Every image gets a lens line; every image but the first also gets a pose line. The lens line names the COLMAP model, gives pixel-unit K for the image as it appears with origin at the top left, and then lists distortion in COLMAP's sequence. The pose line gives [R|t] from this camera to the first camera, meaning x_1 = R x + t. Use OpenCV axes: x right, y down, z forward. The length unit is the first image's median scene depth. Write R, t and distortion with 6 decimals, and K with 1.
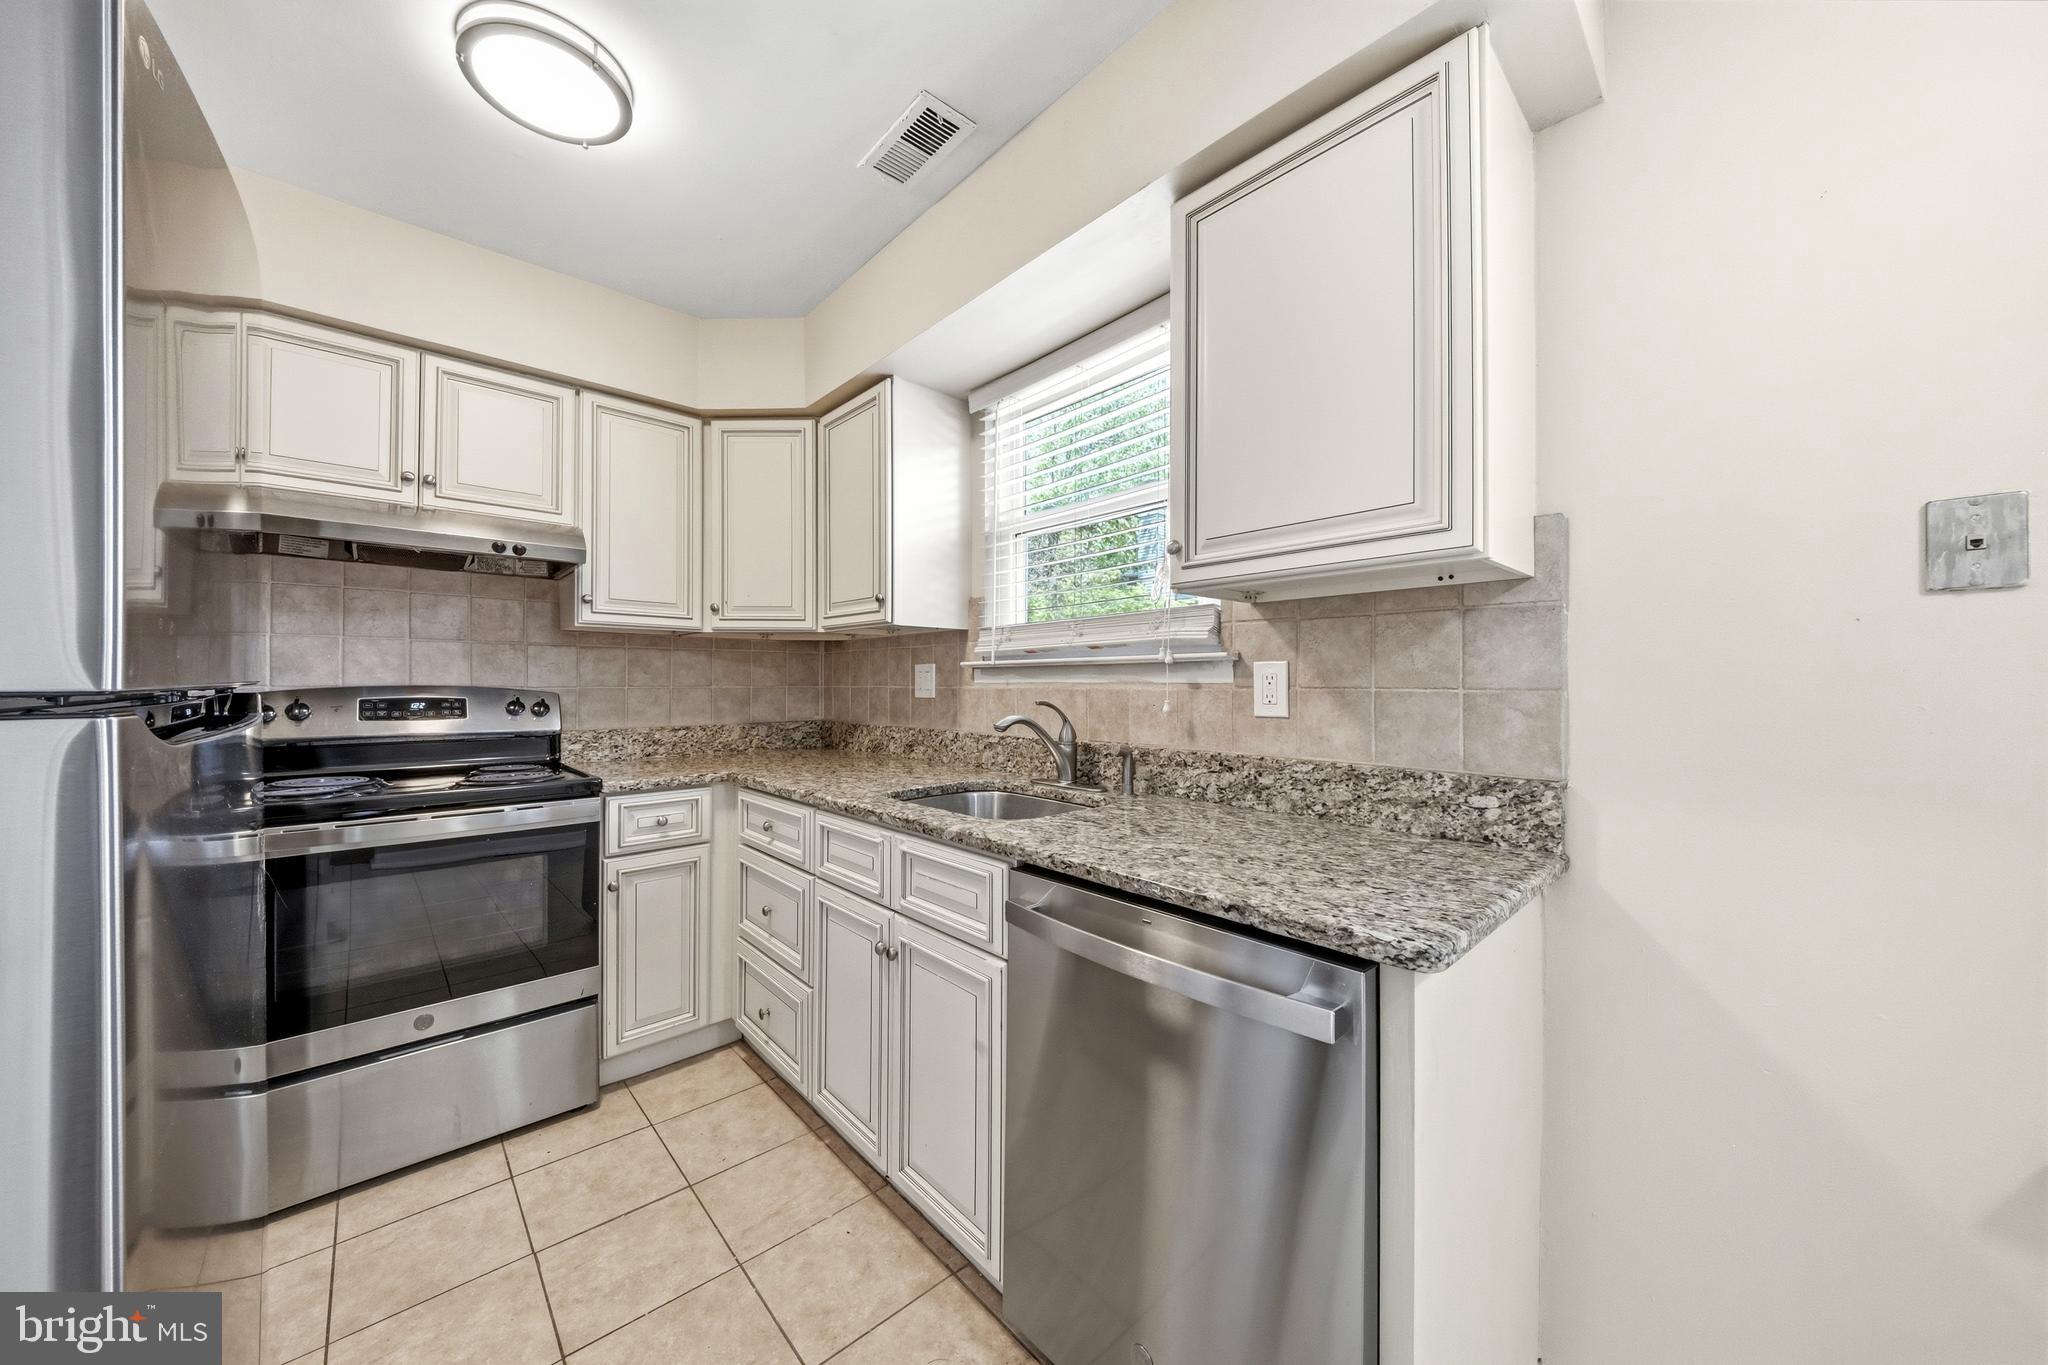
lens RADIAL K [[711.2, 0, 1032.3], [0, 711.2, 680.1], [0, 0, 1]] dist [0.014124, -0.006224]
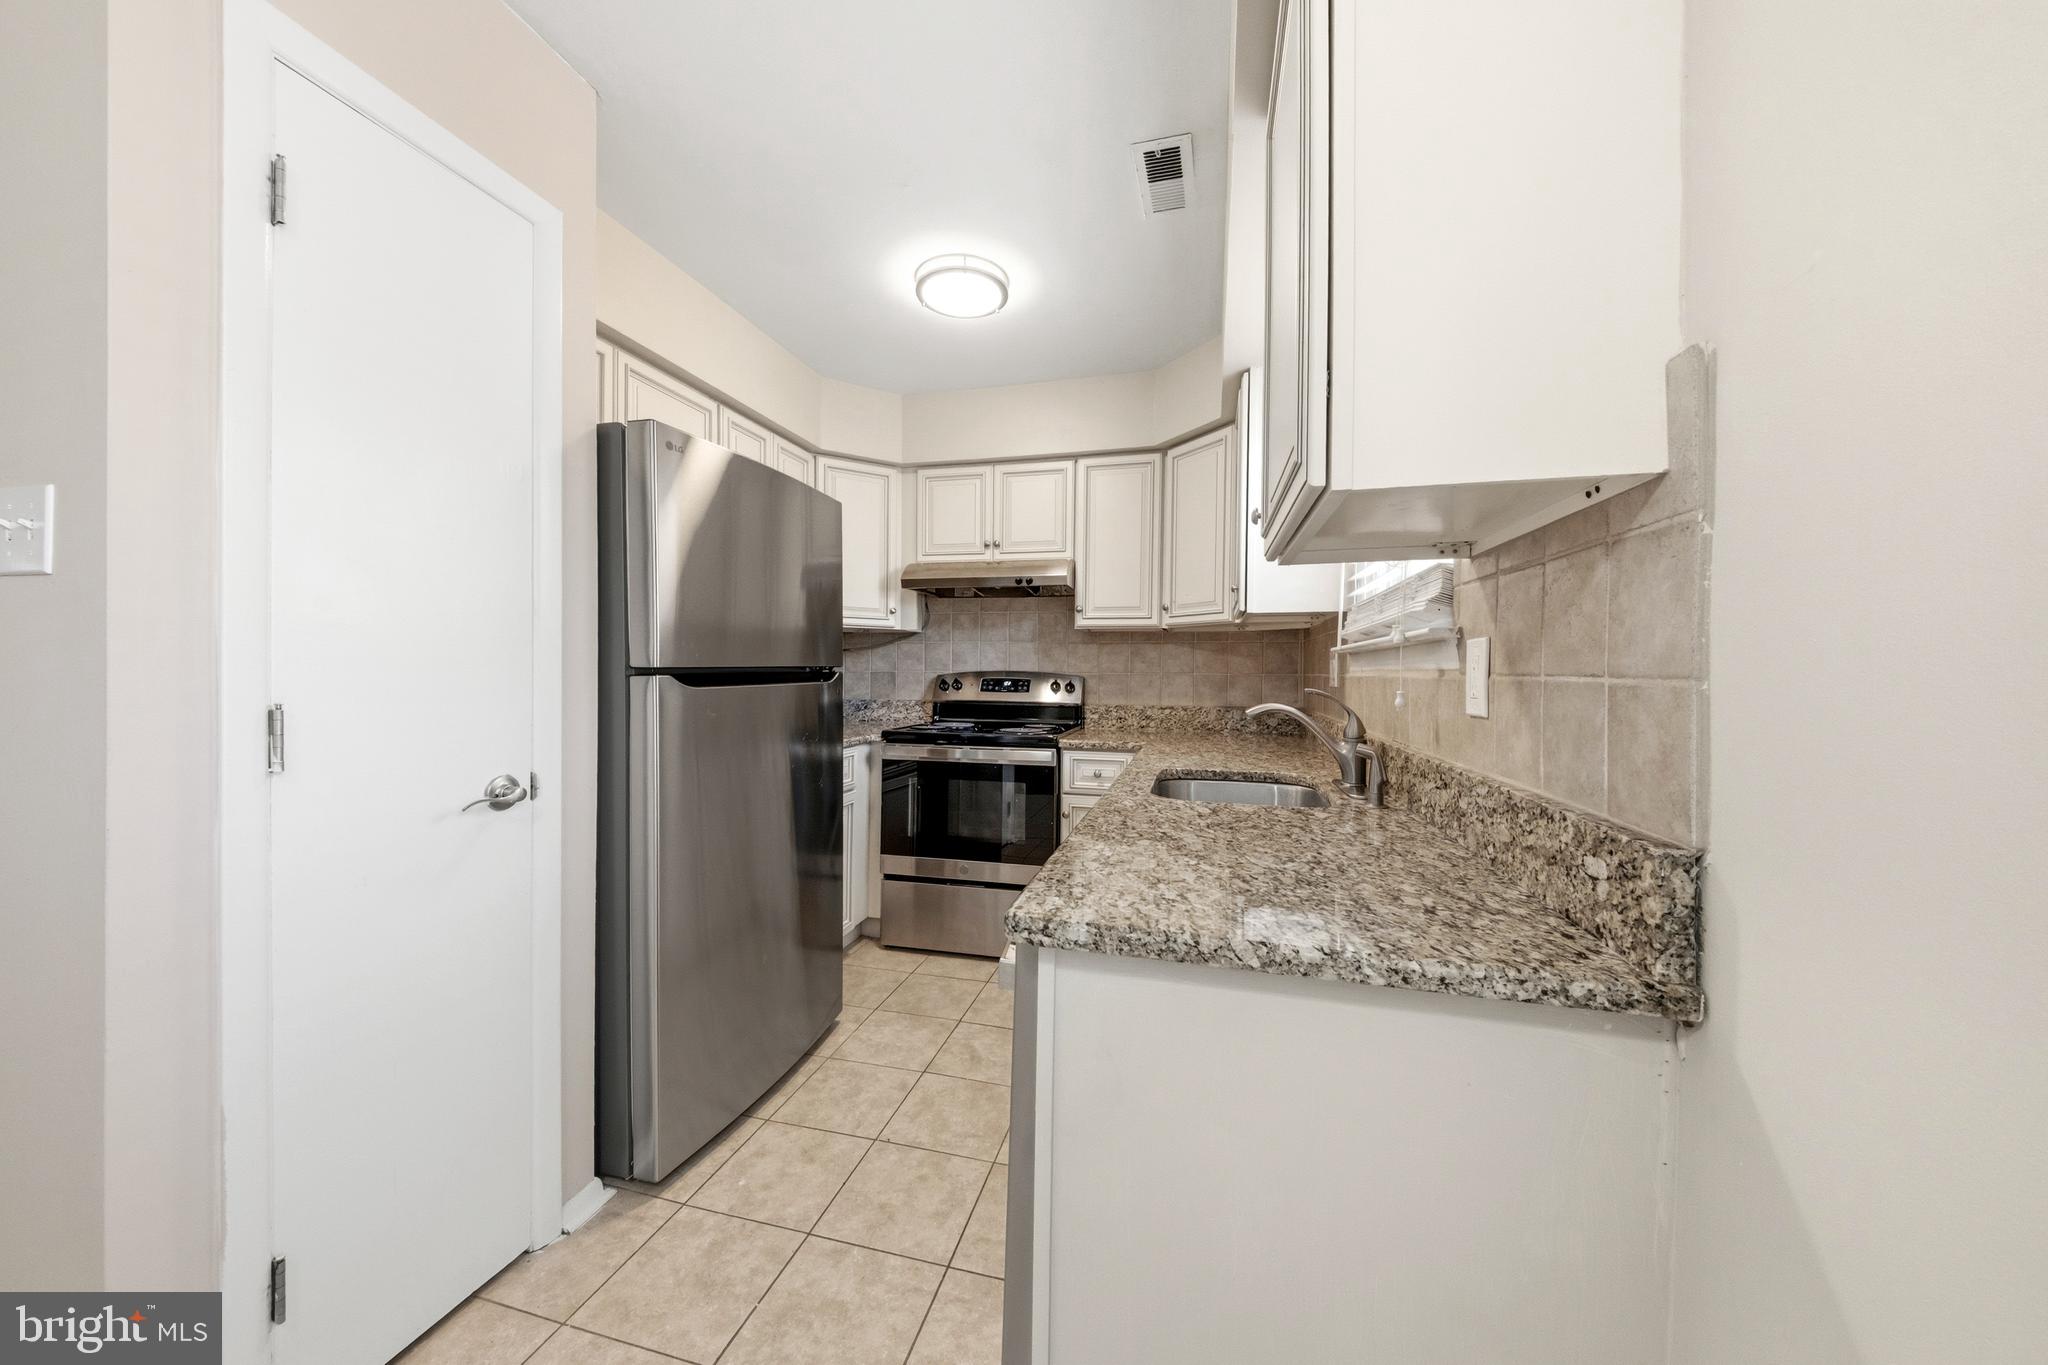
lens RADIAL K [[711.2, 0, 1031.6], [0, 711.2, 678.8], [0, 0, 1]] dist [0.014124, -0.006224]
pose [[0.553089, 0.011863, -0.833037, 0.528472], [-0.002417, 0.999917, 0.012635, 0.004981], [0.833118, -0.004975, 0.553072, 0.175148]]
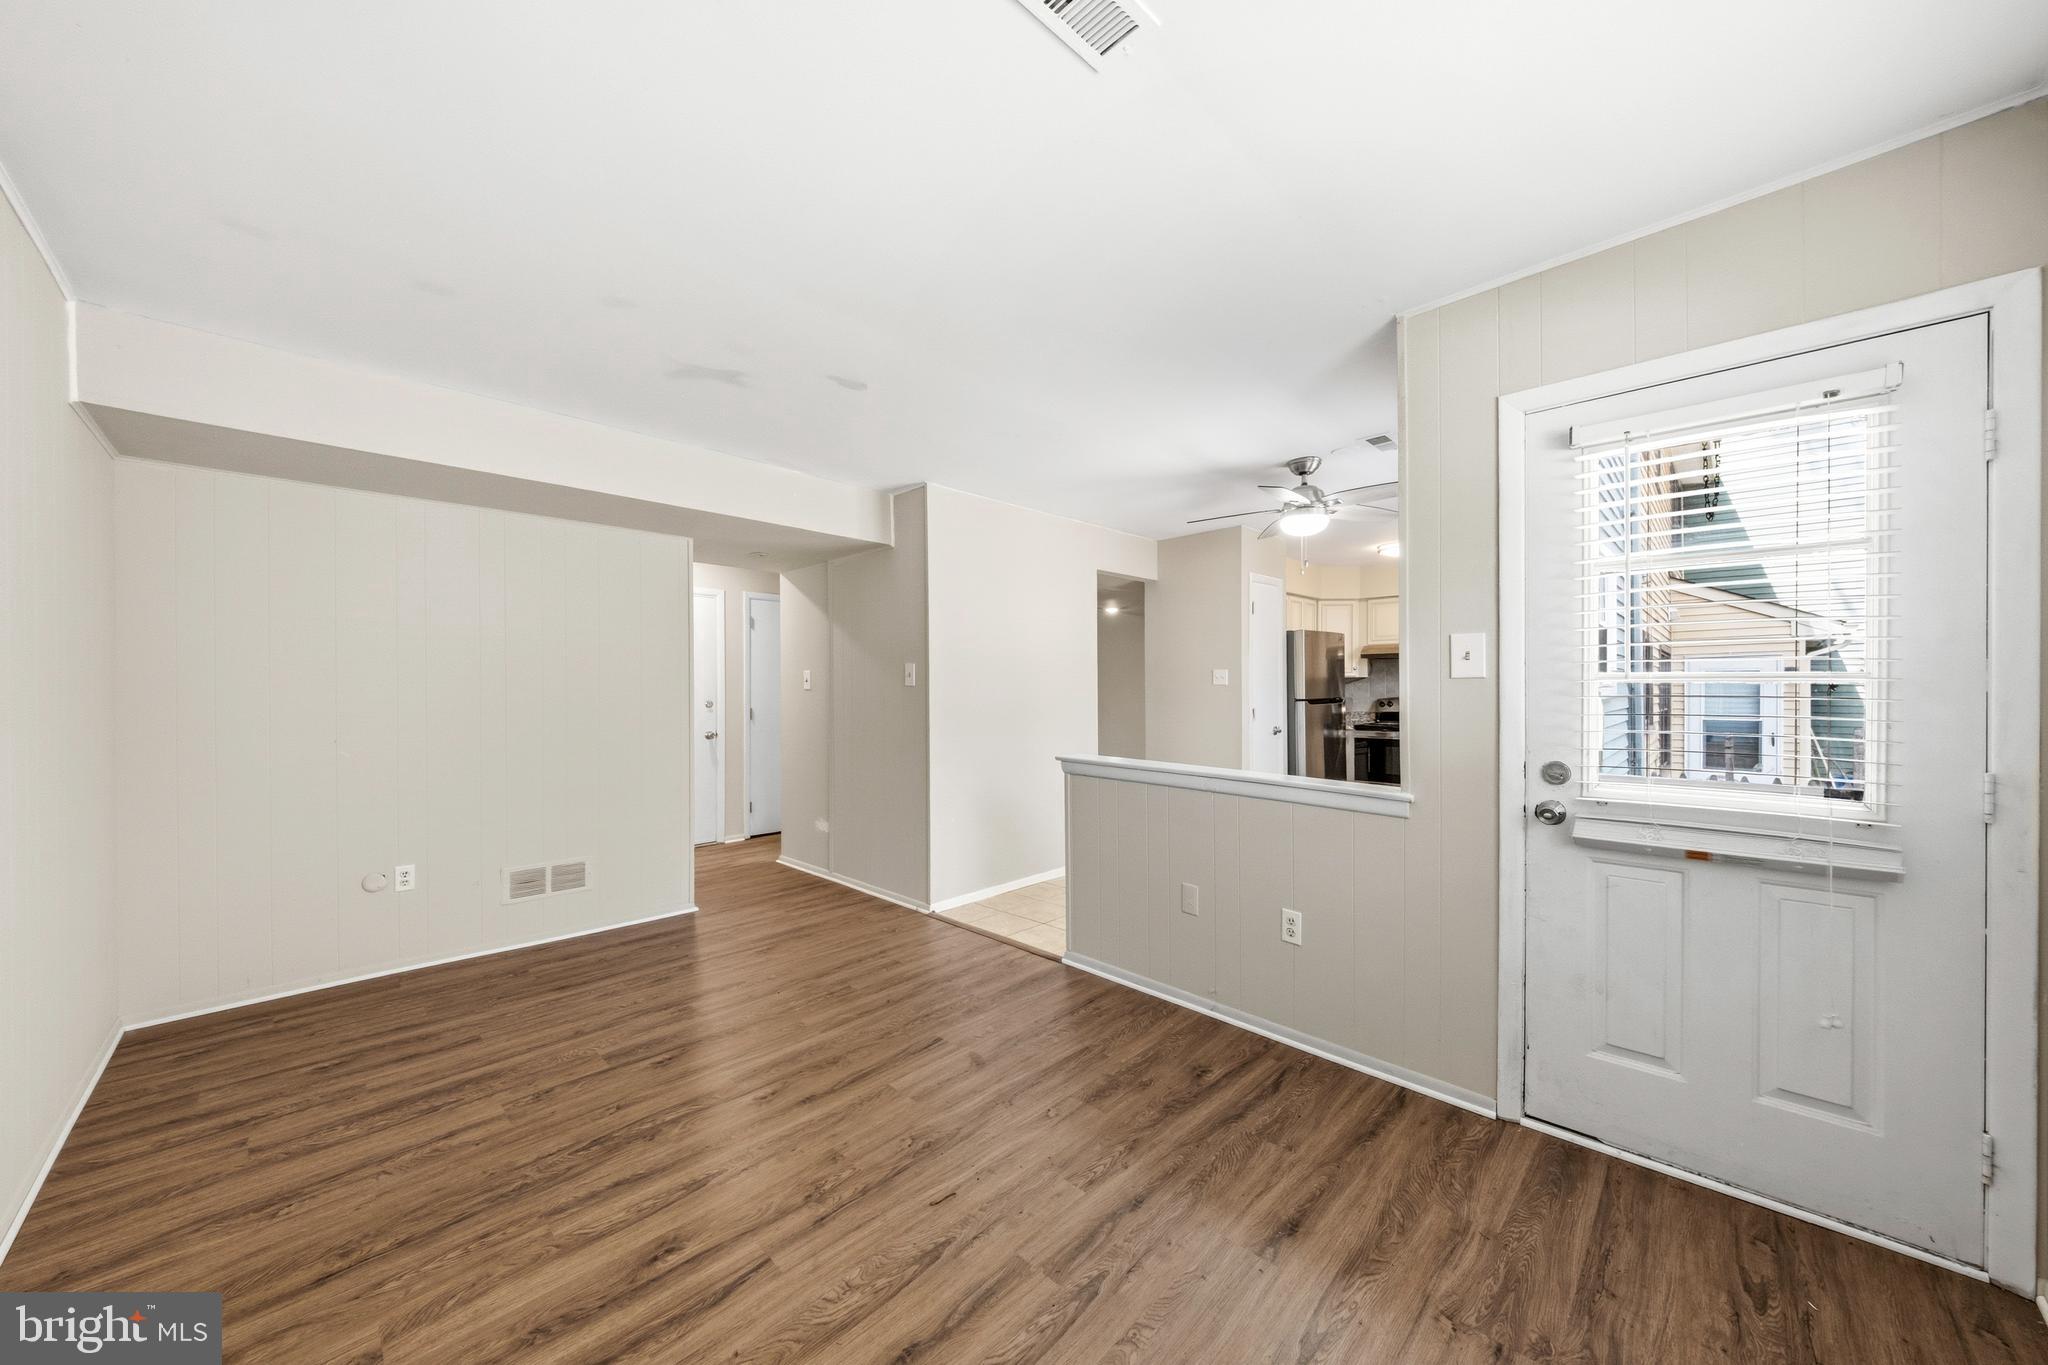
lens RADIAL K [[711.2, 0, 1023.3], [0, 711.2, 690.1], [0, 0, 1]] dist [0.014124, -0.006224]
pose [[0.045852, -0.000137, -0.998948, 2.347978], [0.009010, 0.999959, 0.000277, -0.041249], [0.998908, -0.009013, 0.045852, -0.941781]]
